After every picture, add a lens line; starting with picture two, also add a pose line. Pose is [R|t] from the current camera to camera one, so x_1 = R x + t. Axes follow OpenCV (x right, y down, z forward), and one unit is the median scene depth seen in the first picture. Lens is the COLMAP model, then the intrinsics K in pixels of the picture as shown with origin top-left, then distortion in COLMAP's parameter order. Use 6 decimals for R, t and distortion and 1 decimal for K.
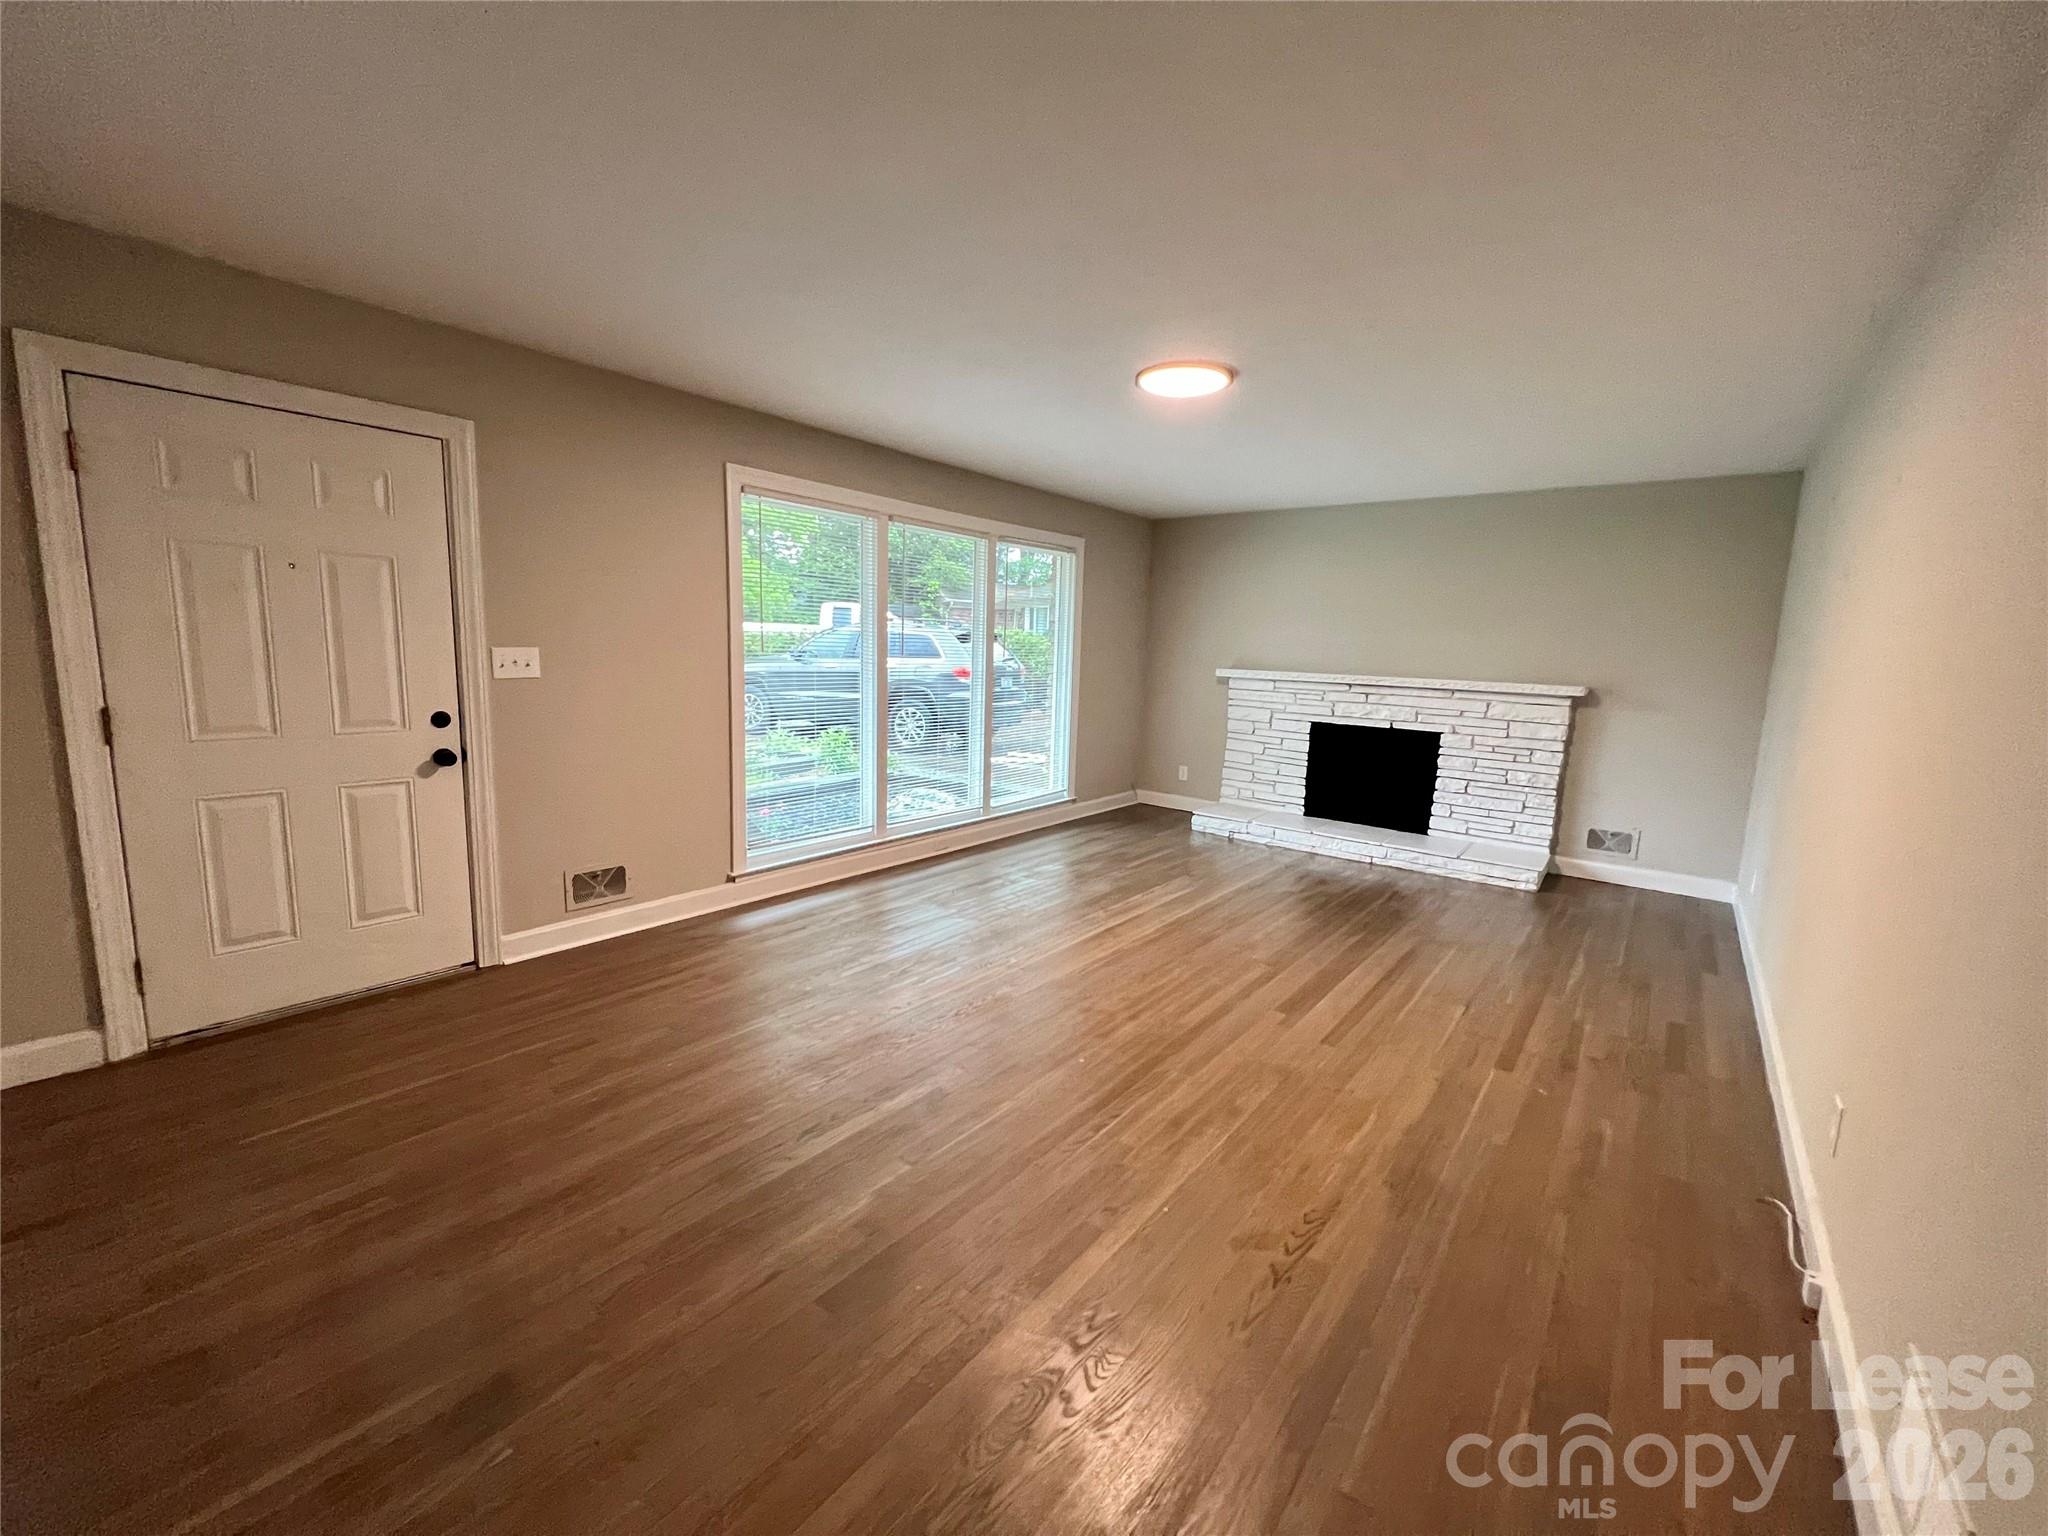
lens RADIAL K [[820.3, 0, 1022.9], [0, 820.3, 761.5], [0, 0, 1]] dist [-0.000741, -0.000013]
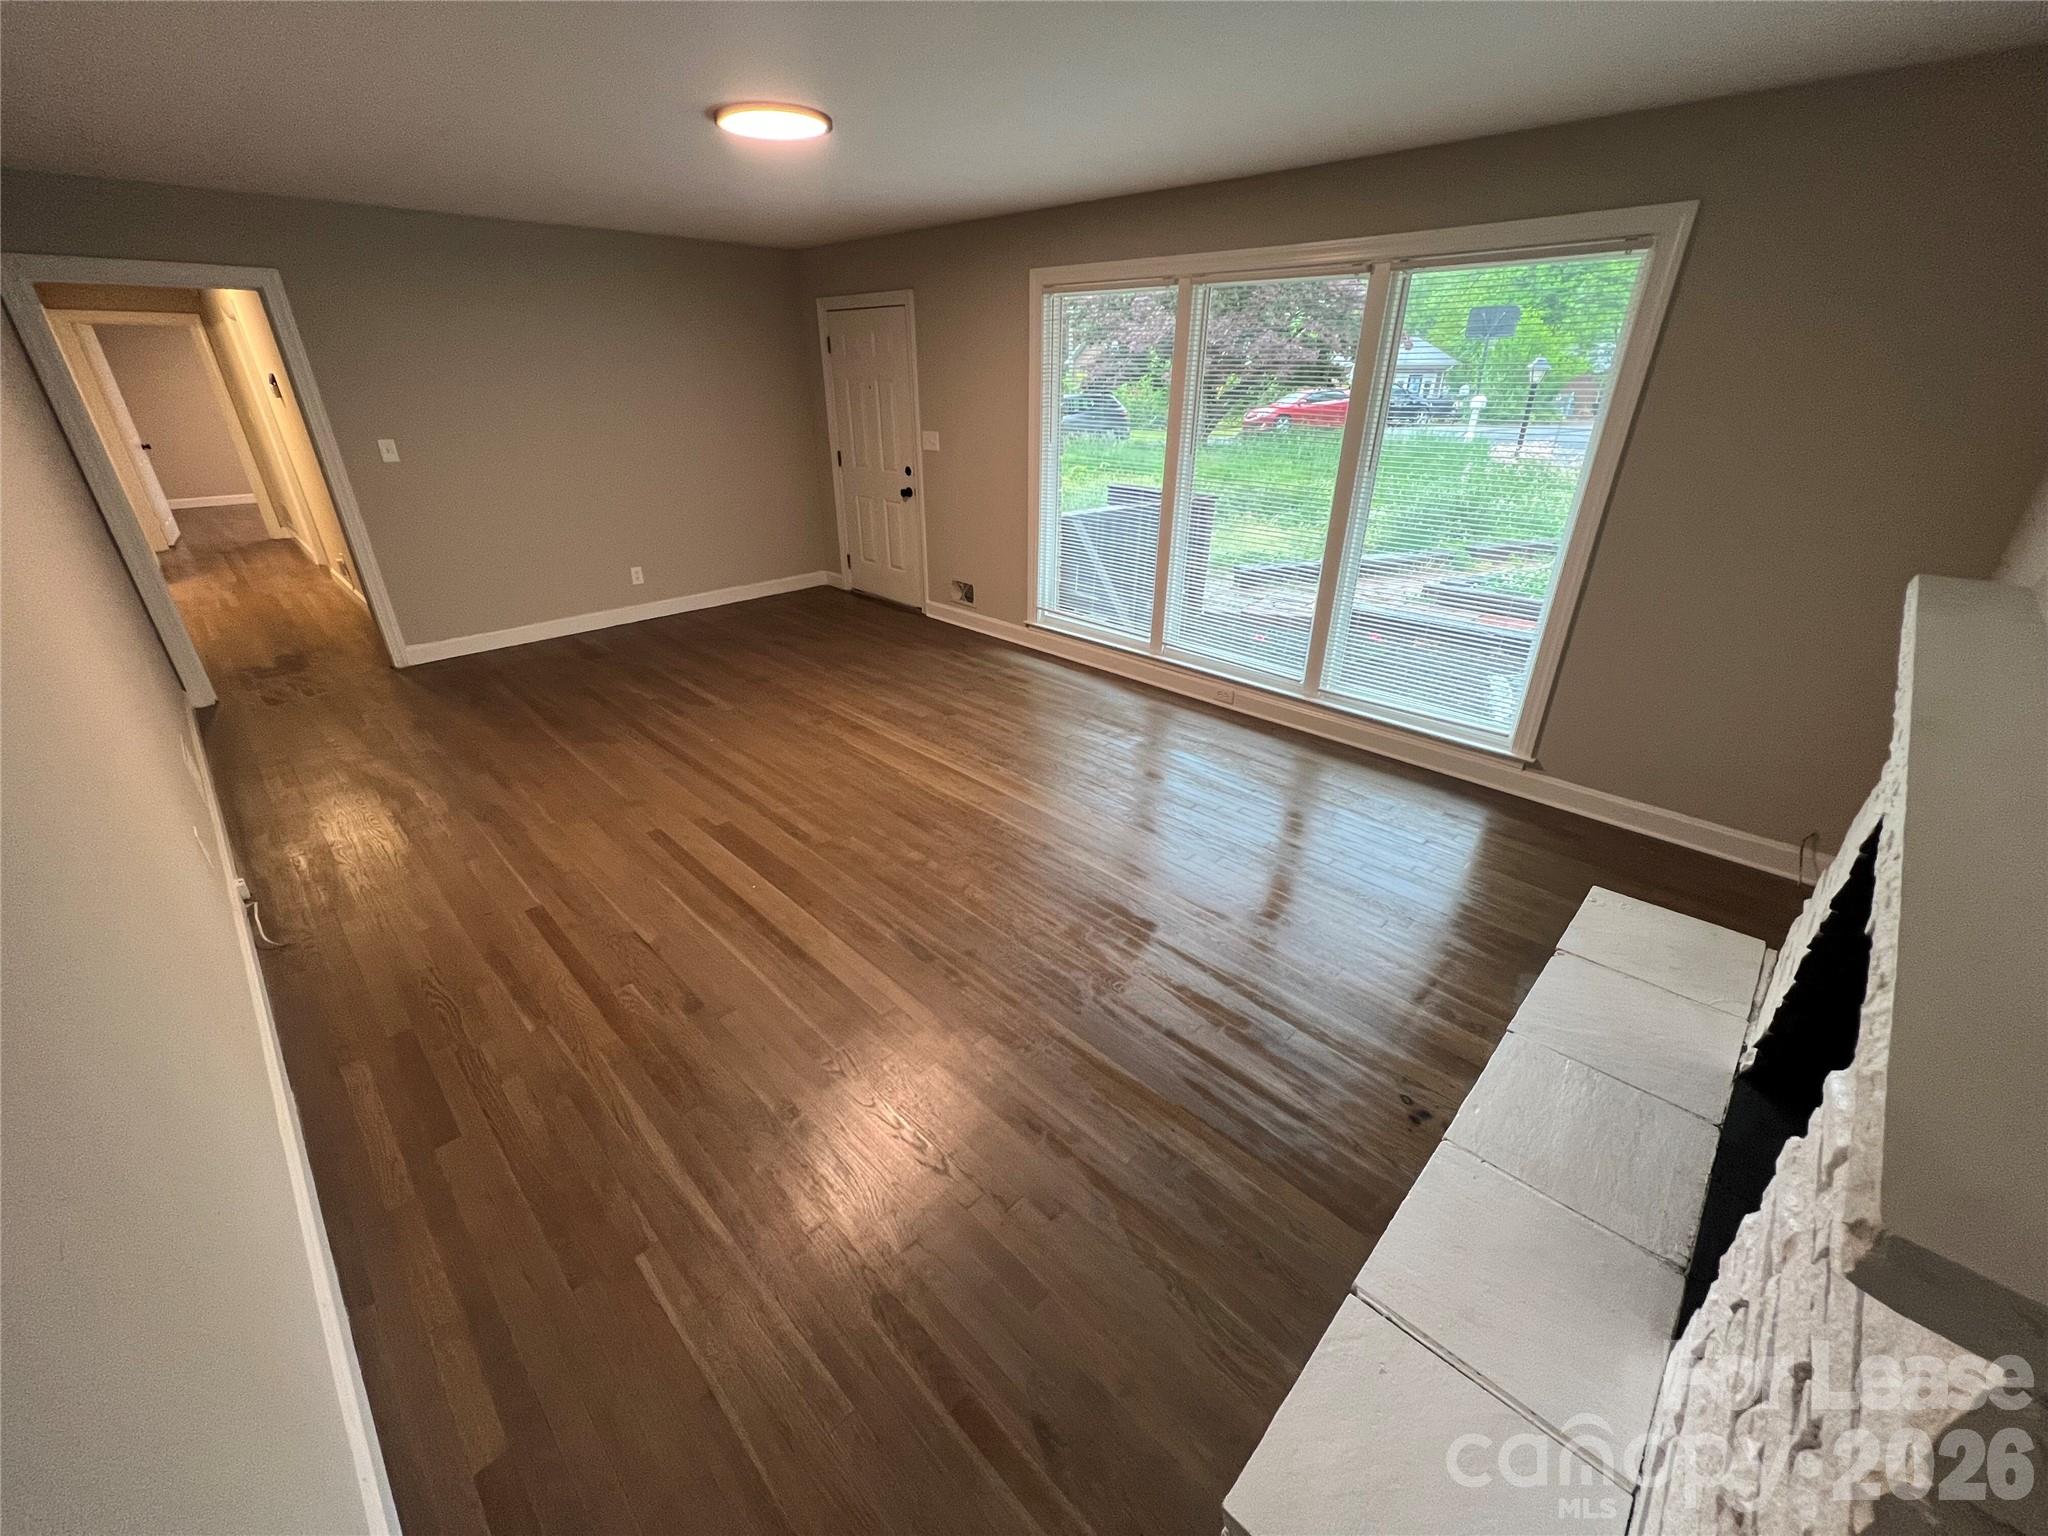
lens RADIAL K [[820.3, 0, 1025.4], [0, 820.3, 766.5], [0, 0, 1]] dist [-0.000741, -0.000013]
pose [[-0.108555, 0.406803, -0.907043, 1.148858], [-0.146684, 0.895892, 0.419357, -0.252116], [0.983209, 0.178572, -0.037582, 1.345841]]
